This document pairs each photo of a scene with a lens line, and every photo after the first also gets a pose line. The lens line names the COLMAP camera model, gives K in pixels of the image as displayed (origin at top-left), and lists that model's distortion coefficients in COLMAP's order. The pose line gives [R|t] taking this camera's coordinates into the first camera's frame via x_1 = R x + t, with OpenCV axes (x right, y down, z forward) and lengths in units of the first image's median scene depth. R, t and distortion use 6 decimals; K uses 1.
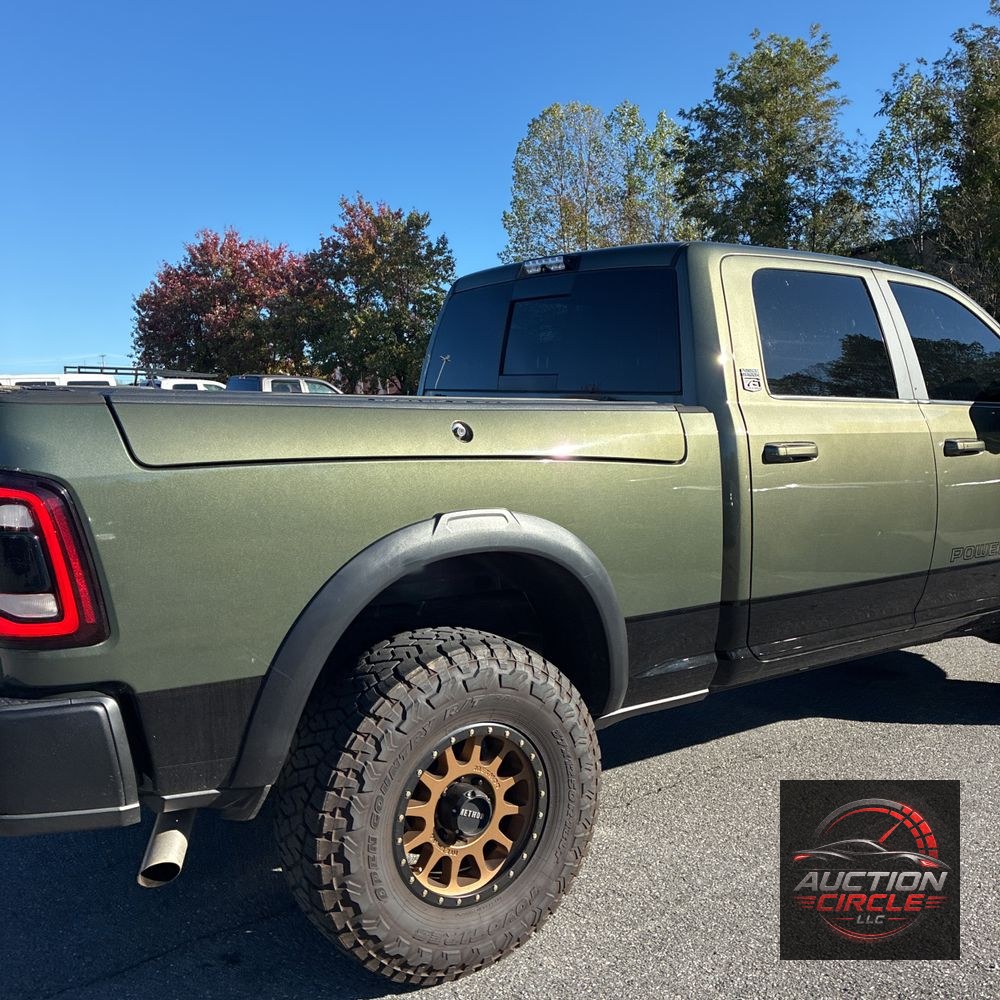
lens RADIAL K [[974.0, 0, 500.0], [0, 974.0, 500.0], [0, 0, 1]] dist [0.002643, 0.002959]
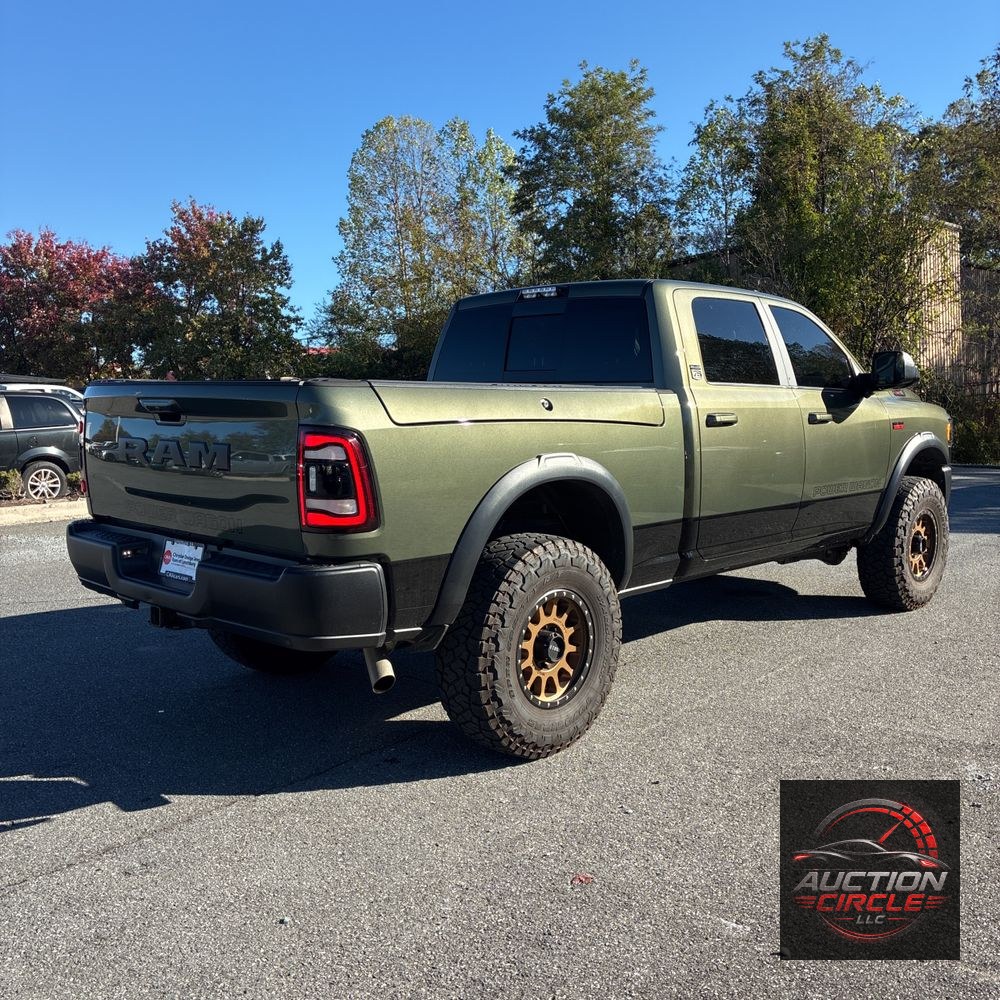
lens RADIAL K [[967.0, 0, 496.5], [0, 967.0, 505.3], [0, 0, 1]] dist [0.105235, -0.258093]
pose [[0.982974, -0.030157, 0.181251, -0.327295], [0.029986, 0.999544, 0.003688, 0.068351], [-0.181280, 0.001810, 0.983430, -0.429463]]
